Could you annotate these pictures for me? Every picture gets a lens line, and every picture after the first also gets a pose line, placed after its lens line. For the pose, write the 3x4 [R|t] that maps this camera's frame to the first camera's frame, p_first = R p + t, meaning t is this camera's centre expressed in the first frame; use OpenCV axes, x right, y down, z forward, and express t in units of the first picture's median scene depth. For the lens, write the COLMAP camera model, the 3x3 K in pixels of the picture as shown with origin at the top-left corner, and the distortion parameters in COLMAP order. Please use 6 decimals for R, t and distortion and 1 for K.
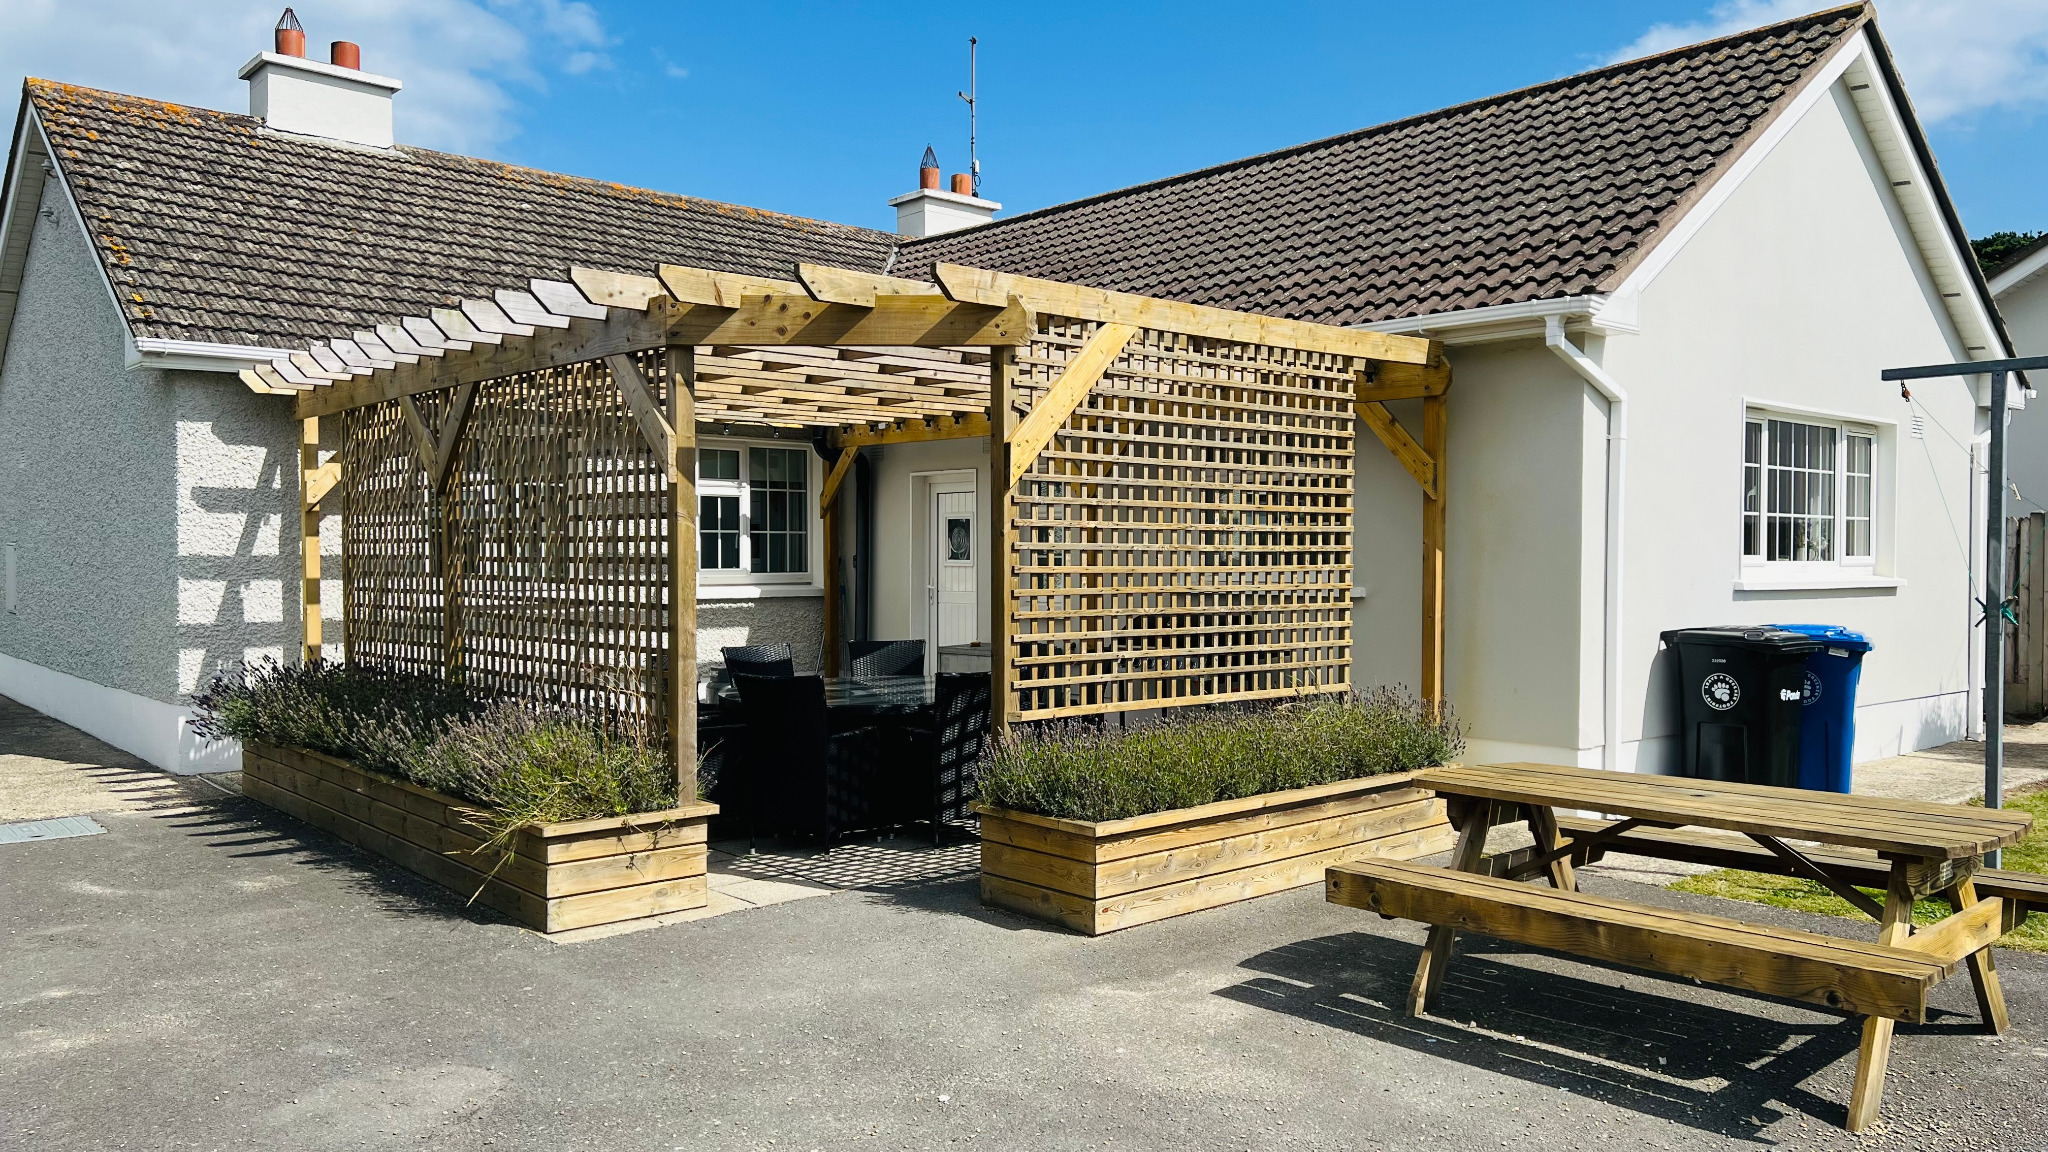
lens RADIAL K [[1532.3, 0, 1023.7], [0, 1532.3, 574.0], [0, 0, 1]] dist [0.003546, 0.000297]
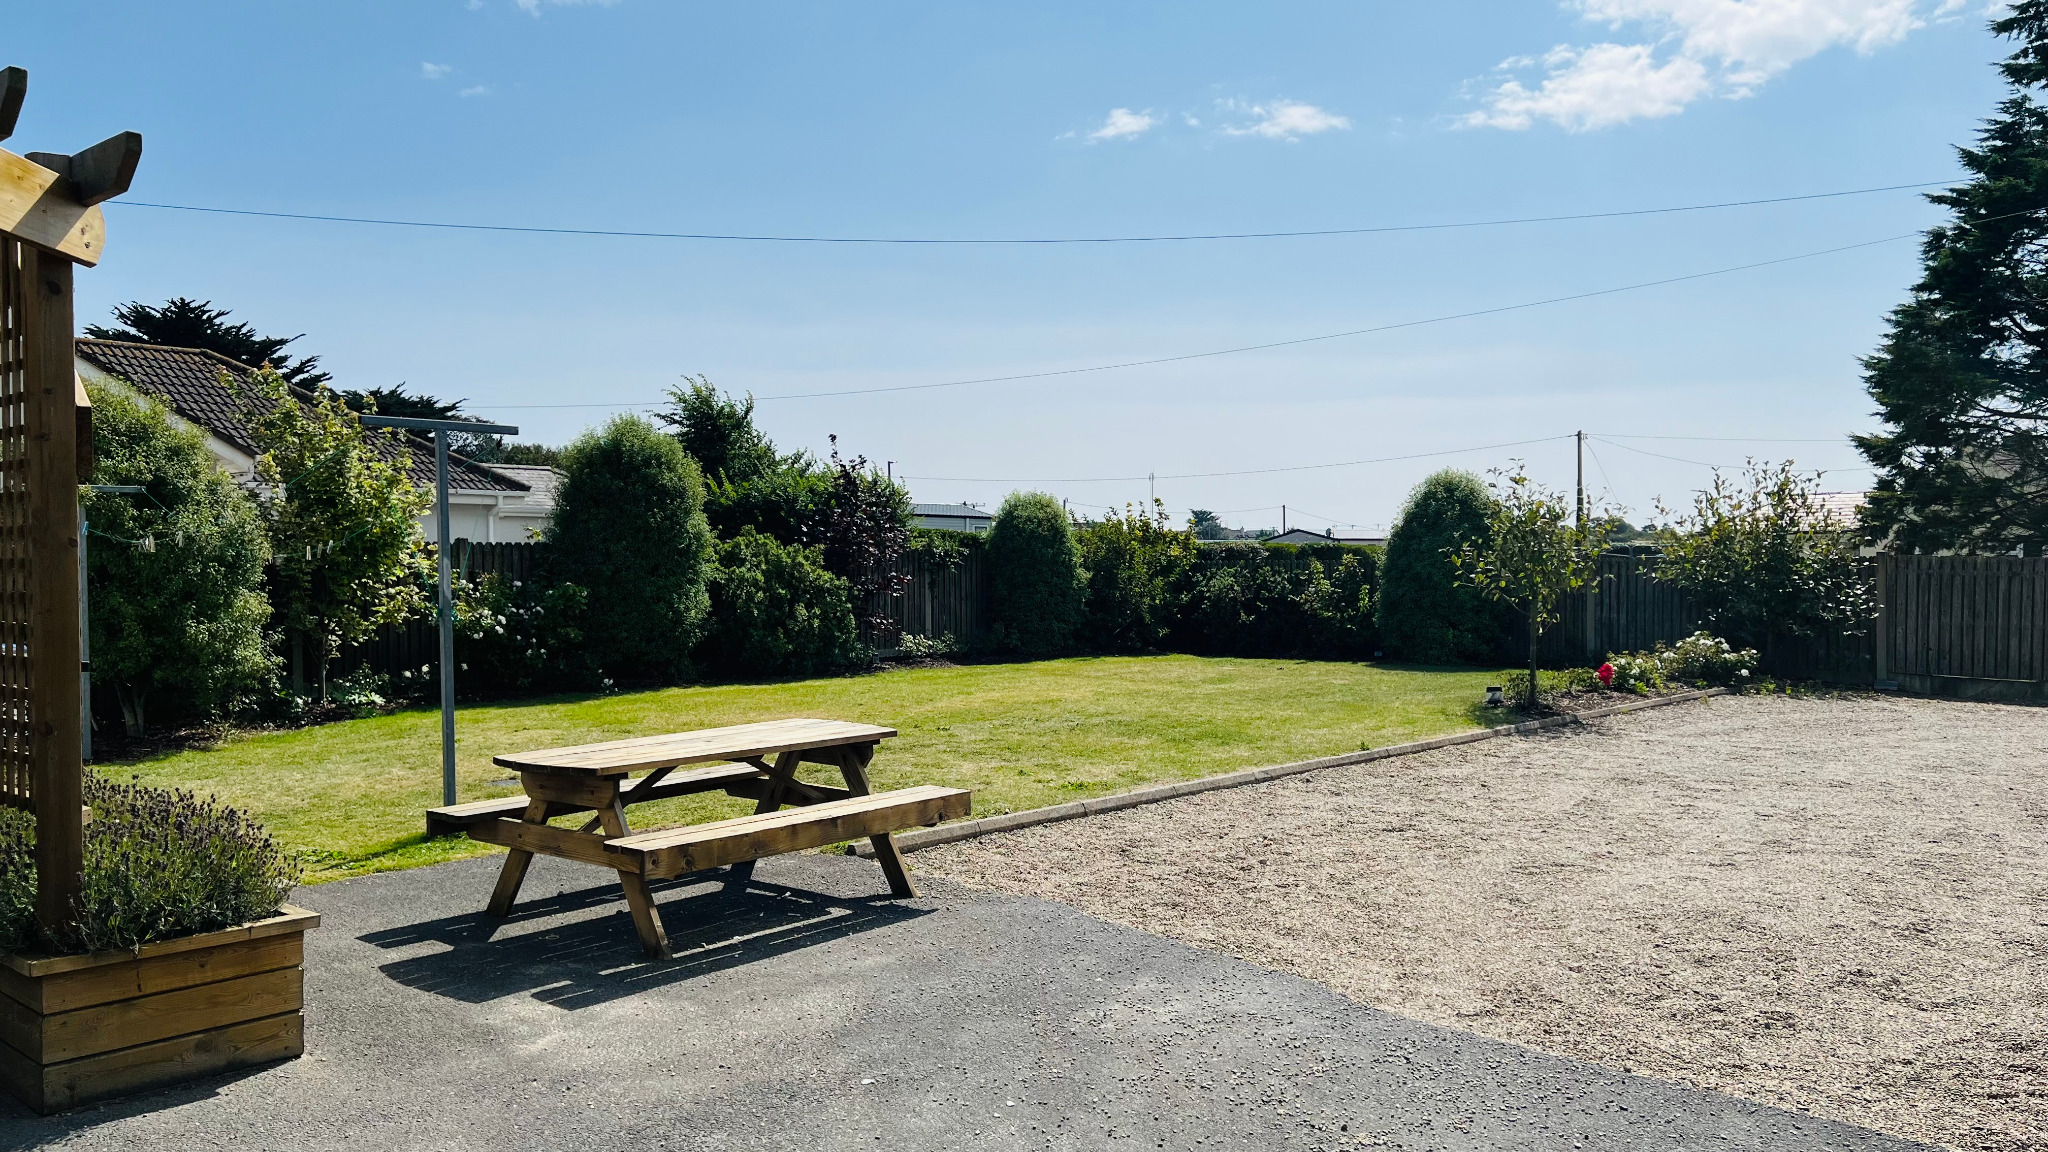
lens RADIAL K [[1532.3, 0, 1023.8], [0, 1532.3, 576.2], [0, 0, 1]] dist [0.003546, 0.000297]
pose [[-0.127418, -0.011686, 0.991780, -0.919510], [0.023732, 0.999608, 0.014827, -0.018330], [-0.991565, 0.025426, -0.127091, 0.839575]]
